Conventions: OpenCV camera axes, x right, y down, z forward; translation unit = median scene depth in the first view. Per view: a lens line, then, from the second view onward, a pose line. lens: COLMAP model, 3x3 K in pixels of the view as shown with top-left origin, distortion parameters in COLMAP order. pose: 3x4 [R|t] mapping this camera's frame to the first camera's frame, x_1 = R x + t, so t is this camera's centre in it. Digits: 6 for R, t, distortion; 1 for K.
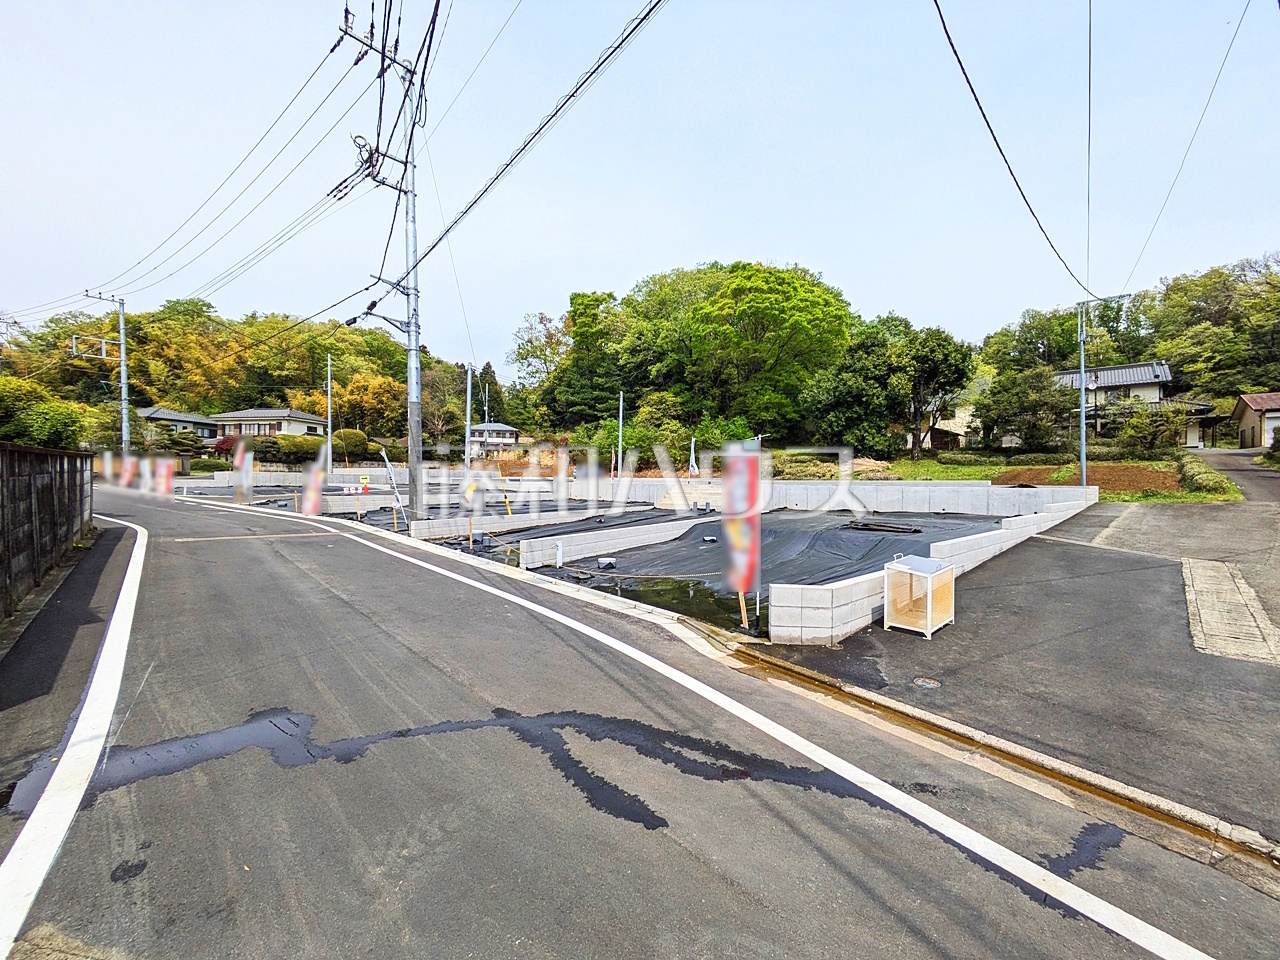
lens RADIAL K [[506.9, 0, 638.9], [0, 506.9, 483.1], [0, 0, 1]] dist [-0.001189, 0.001862]
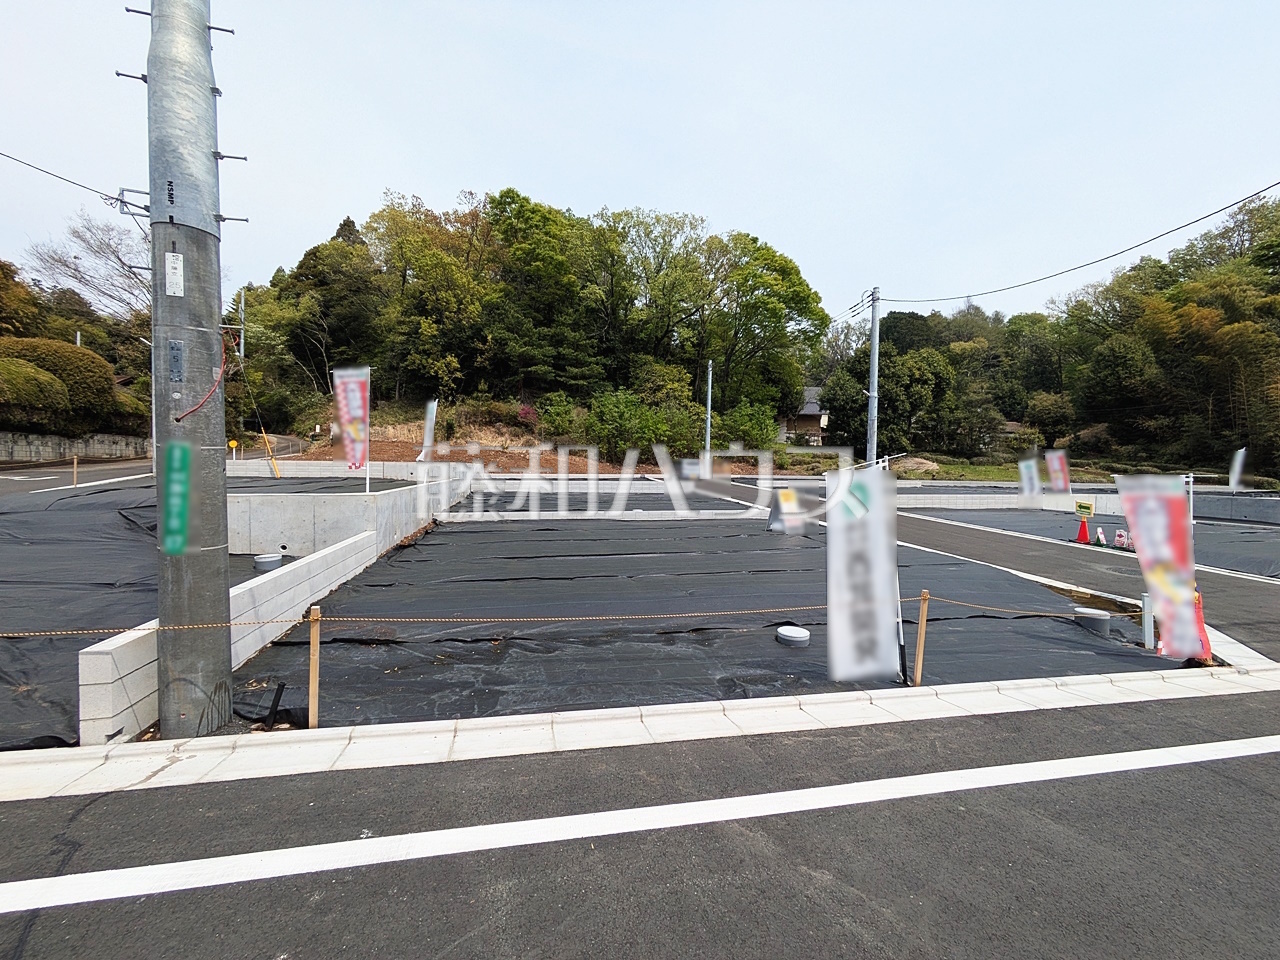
lens RADIAL K [[506.9, 0, 637.6], [0, 506.9, 482.5], [0, 0, 1]] dist [-0.001189, 0.001862]
pose [[0.691990, -0.022998, 0.721540, -0.525610], [-0.002581, 0.999407, 0.034330, -0.021012], [-0.721902, -0.025619, 0.691521, 0.447951]]
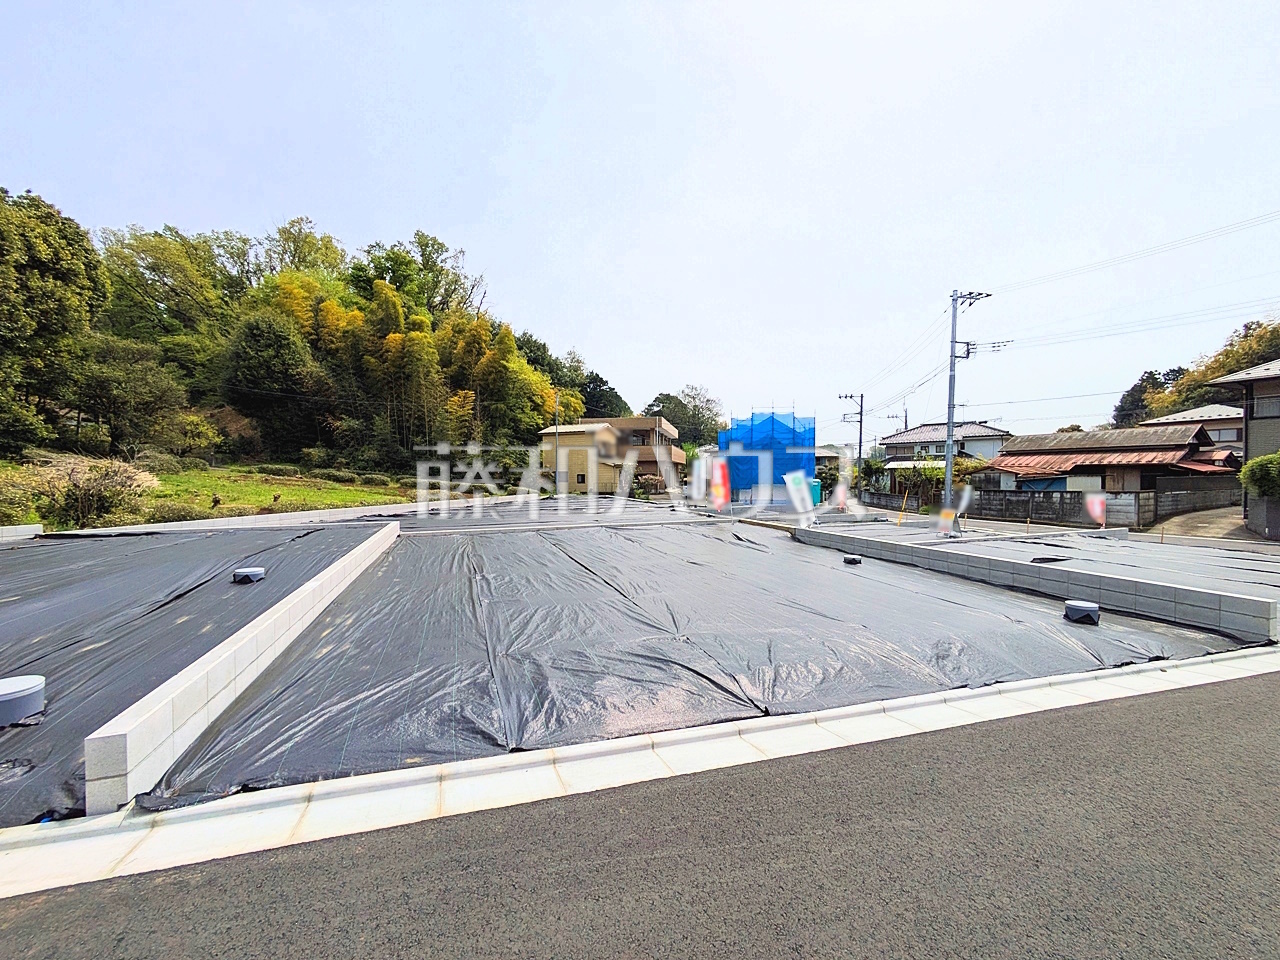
lens RADIAL K [[506.9, 0, 637.3], [0, 506.9, 480.2], [0, 0, 1]] dist [-0.001189, 0.001862]
pose [[-0.793622, -0.013040, 0.608271, -0.144607], [-0.000723, 0.999790, 0.020489, -0.026162], [-0.608410, 0.015821, -0.793465, 0.711120]]
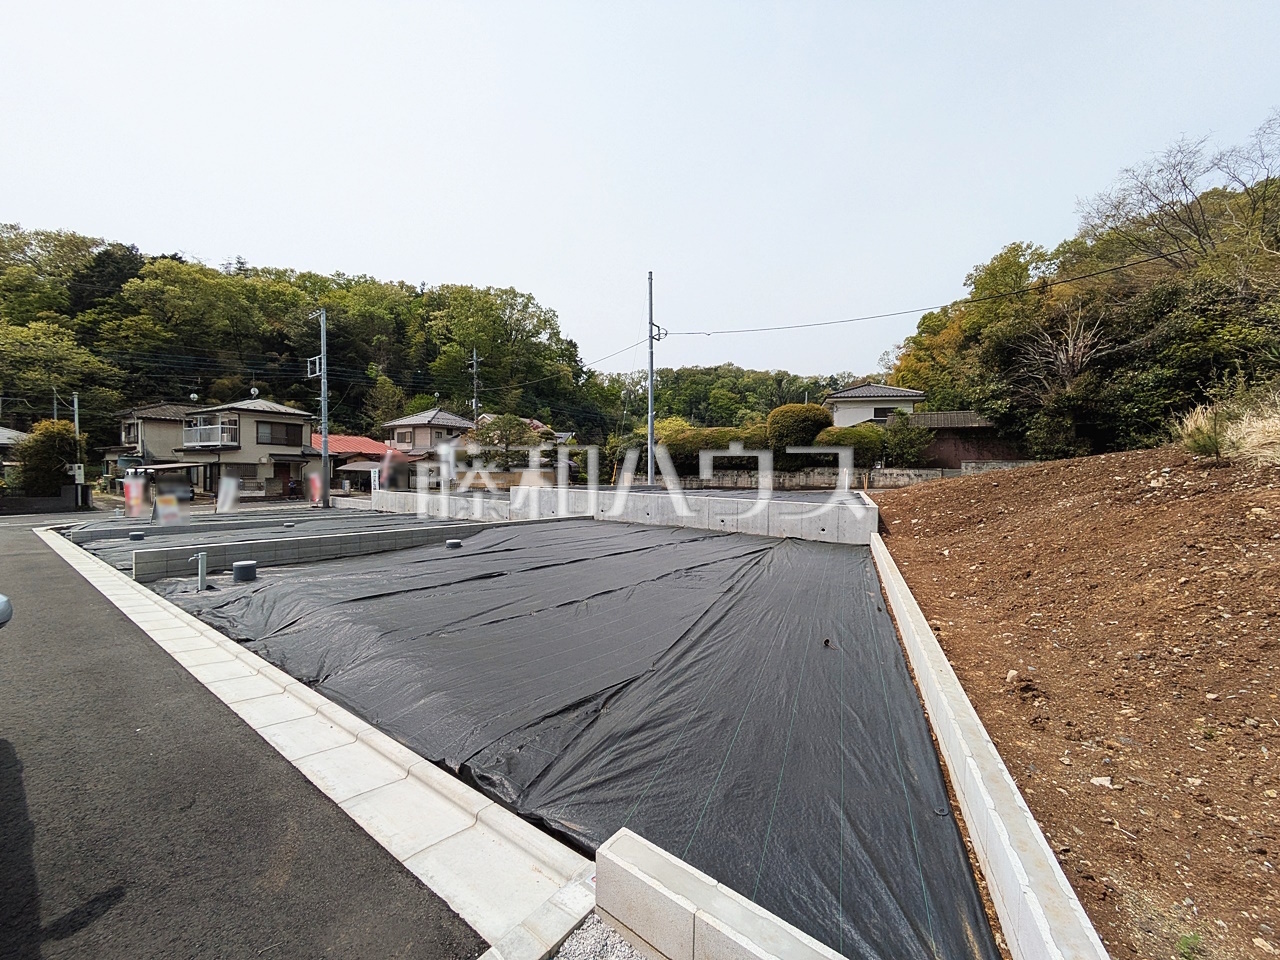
lens RADIAL K [[506.9, 0, 636.9], [0, 506.9, 483.1], [0, 0, 1]] dist [-0.001189, 0.001862]
pose [[-0.086581, 0.011701, -0.996176, -0.058231], [-0.023174, 0.999637, 0.013755, -0.030866], [0.995975, 0.024277, -0.086279, 0.857652]]
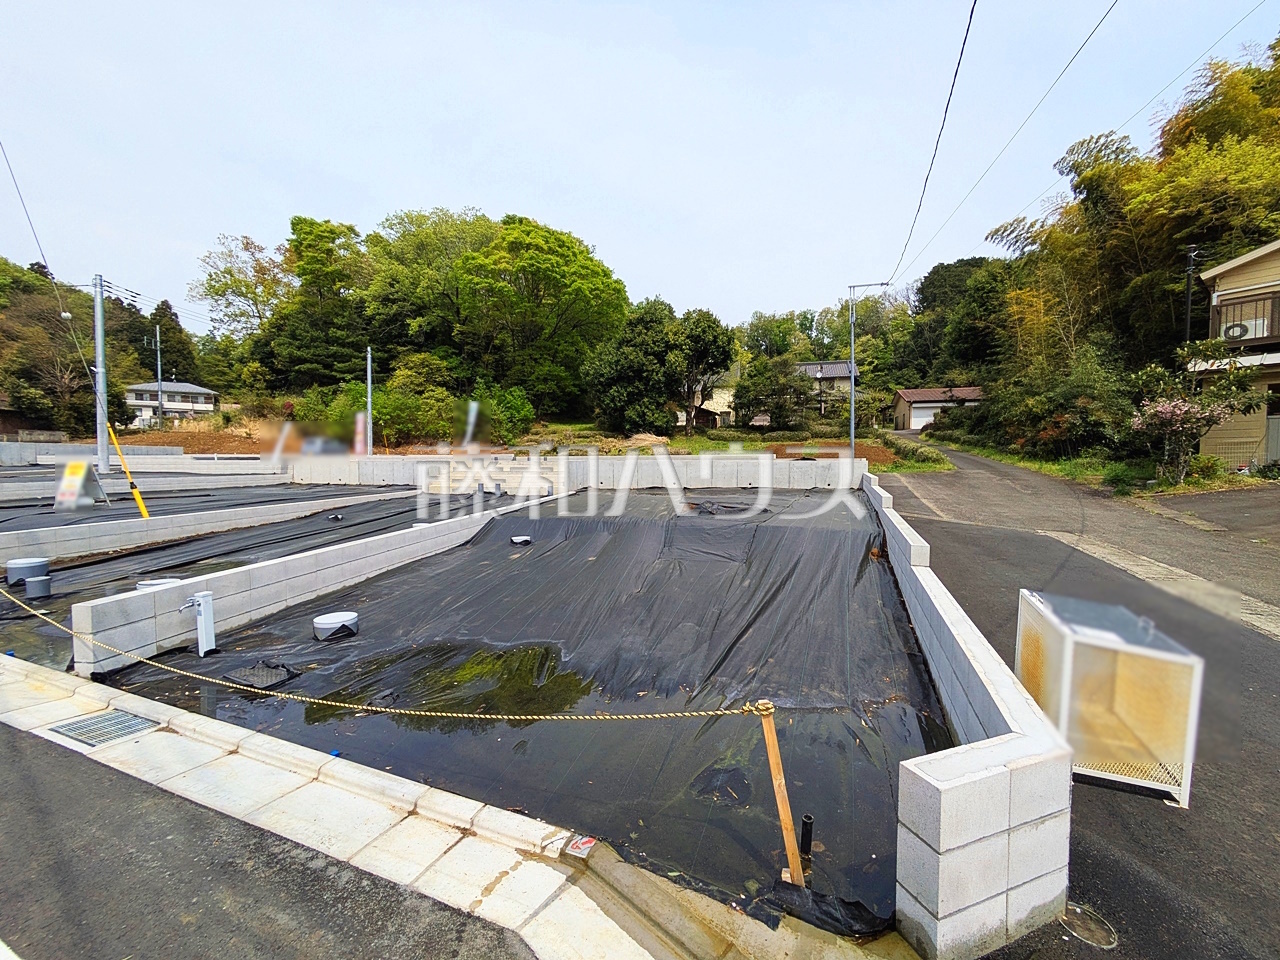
lens RADIAL K [[506.9, 0, 638.7], [0, 506.9, 480.1], [0, 0, 1]] dist [-0.001189, 0.001862]
pose [[0.902093, -0.026668, 0.430716, -0.001367], [0.010093, 0.999120, 0.040722, 0.001118], [-0.431423, -0.032388, 0.901568, 0.068062]]
